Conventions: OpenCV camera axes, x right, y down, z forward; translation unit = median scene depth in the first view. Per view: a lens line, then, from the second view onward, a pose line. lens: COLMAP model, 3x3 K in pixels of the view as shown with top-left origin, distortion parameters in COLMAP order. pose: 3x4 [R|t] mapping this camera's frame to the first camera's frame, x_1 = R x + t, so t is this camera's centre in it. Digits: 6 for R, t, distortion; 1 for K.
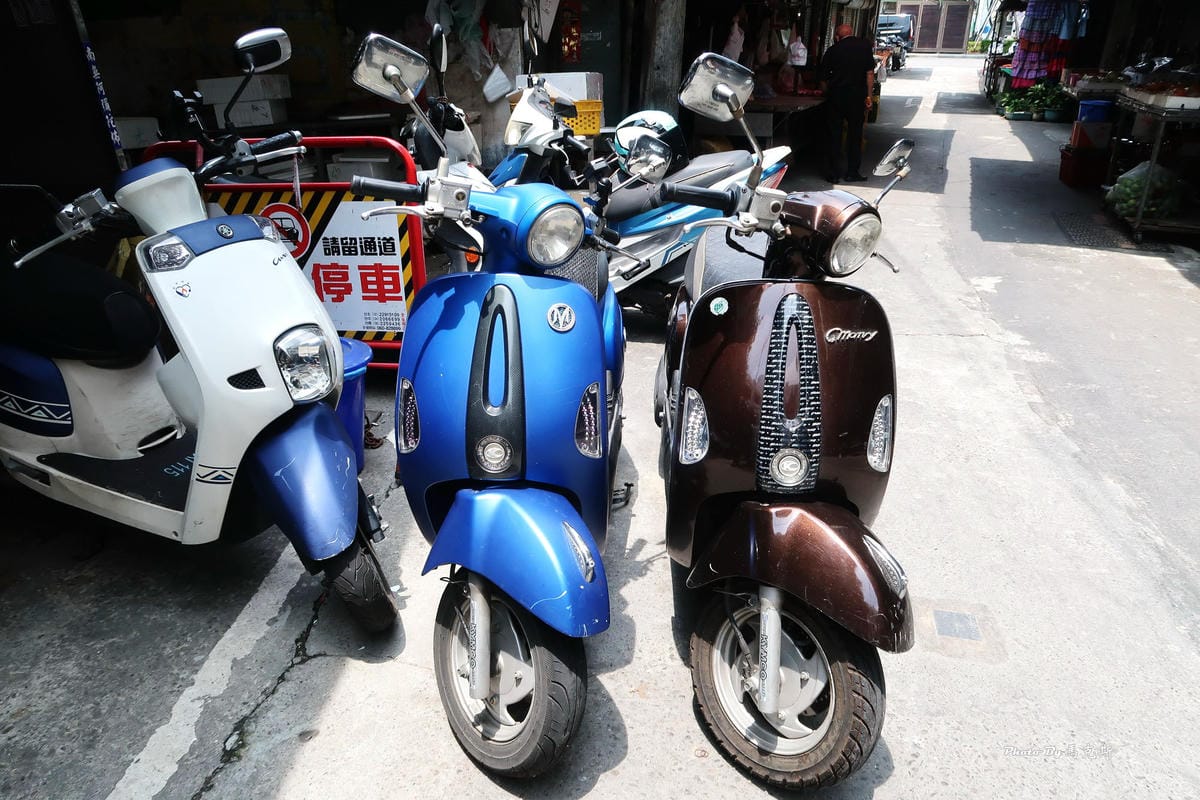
lens RADIAL K [[833.3, 0, 597.6], [0, 833.3, 403.5], [0, 0, 1]] dist [-0.030253, -0.002292]
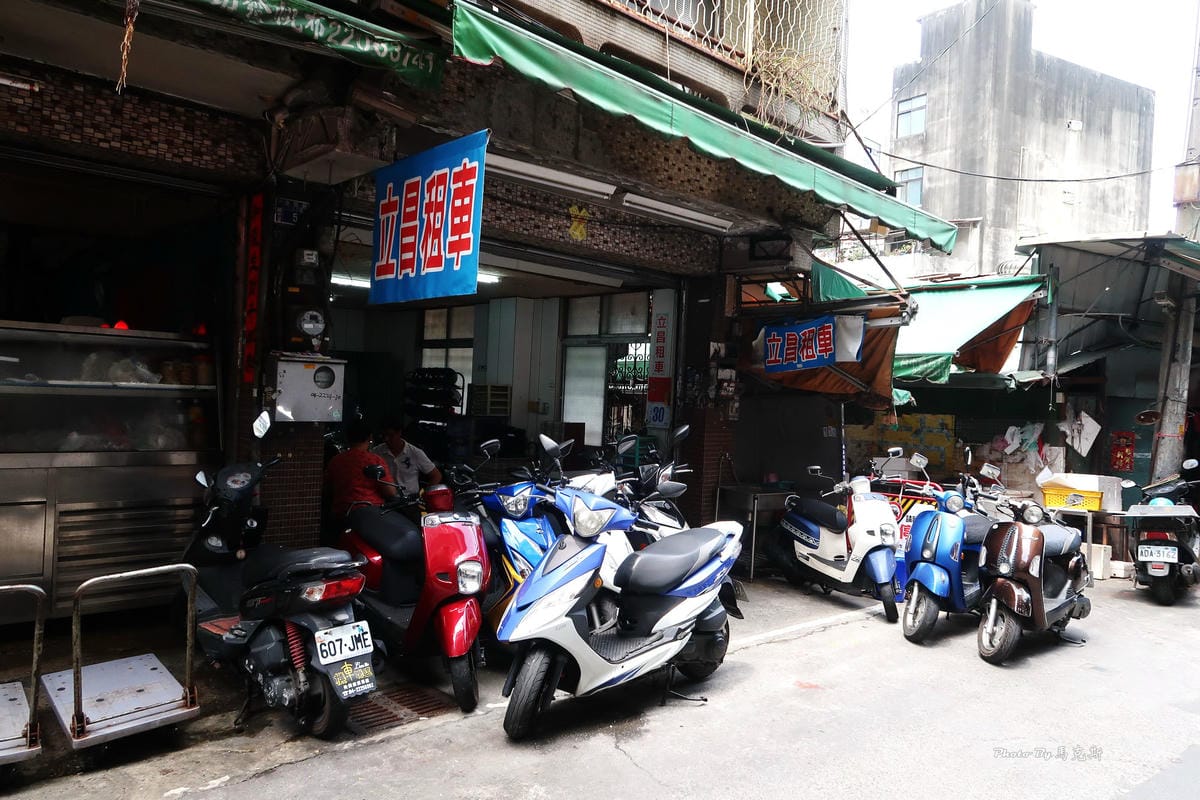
lens RADIAL K [[833.3, 0, 597.6], [0, 833.3, 403.5], [0, 0, 1]] dist [-0.030253, -0.002292]
pose [[0.733761, 0.047854, -0.677720, 1.024872], [-0.333461, 0.894468, -0.297876, 0.844712], [0.591945, 0.444563, 0.672284, -2.176719]]
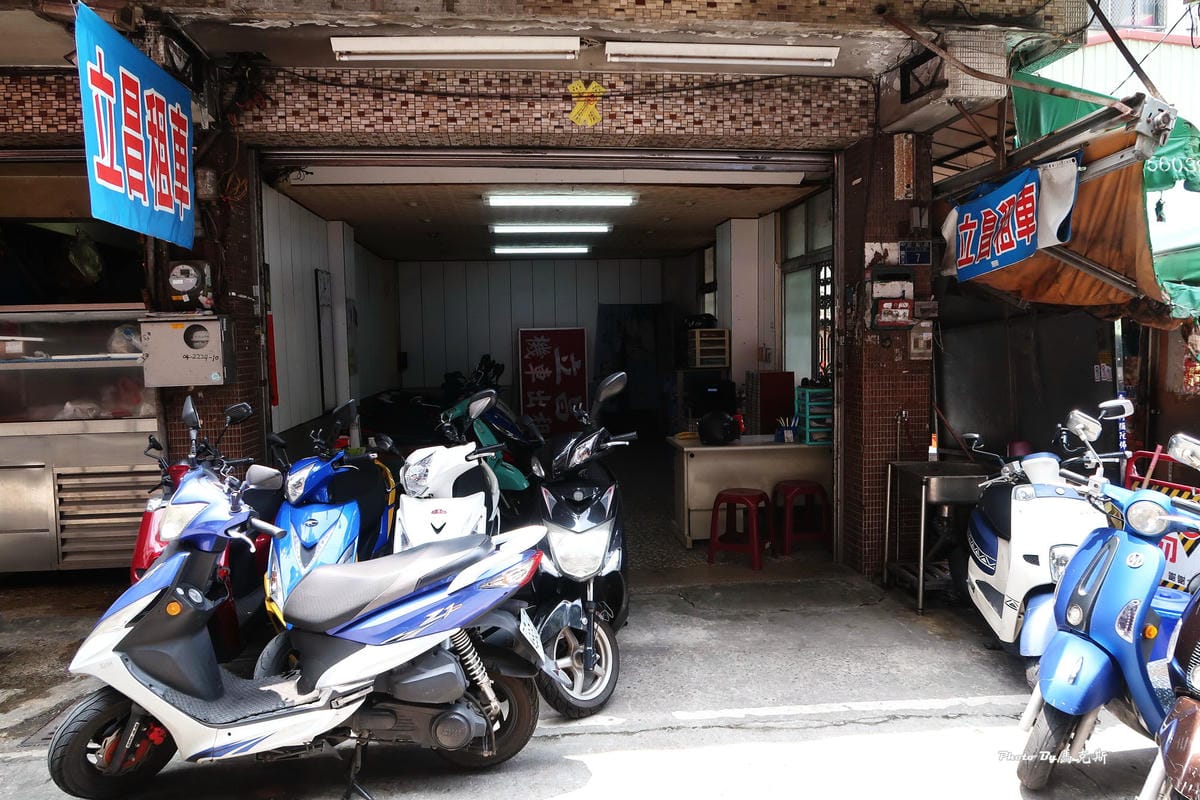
lens RADIAL K [[833.3, 0, 597.6], [0, 833.3, 403.5], [0, 0, 1]] dist [-0.030253, -0.002292]
pose [[0.179930, 0.075928, -0.980745, 1.147615], [-0.402129, 0.915579, -0.002893, 0.048332], [0.897729, 0.394906, 0.195273, -0.429282]]
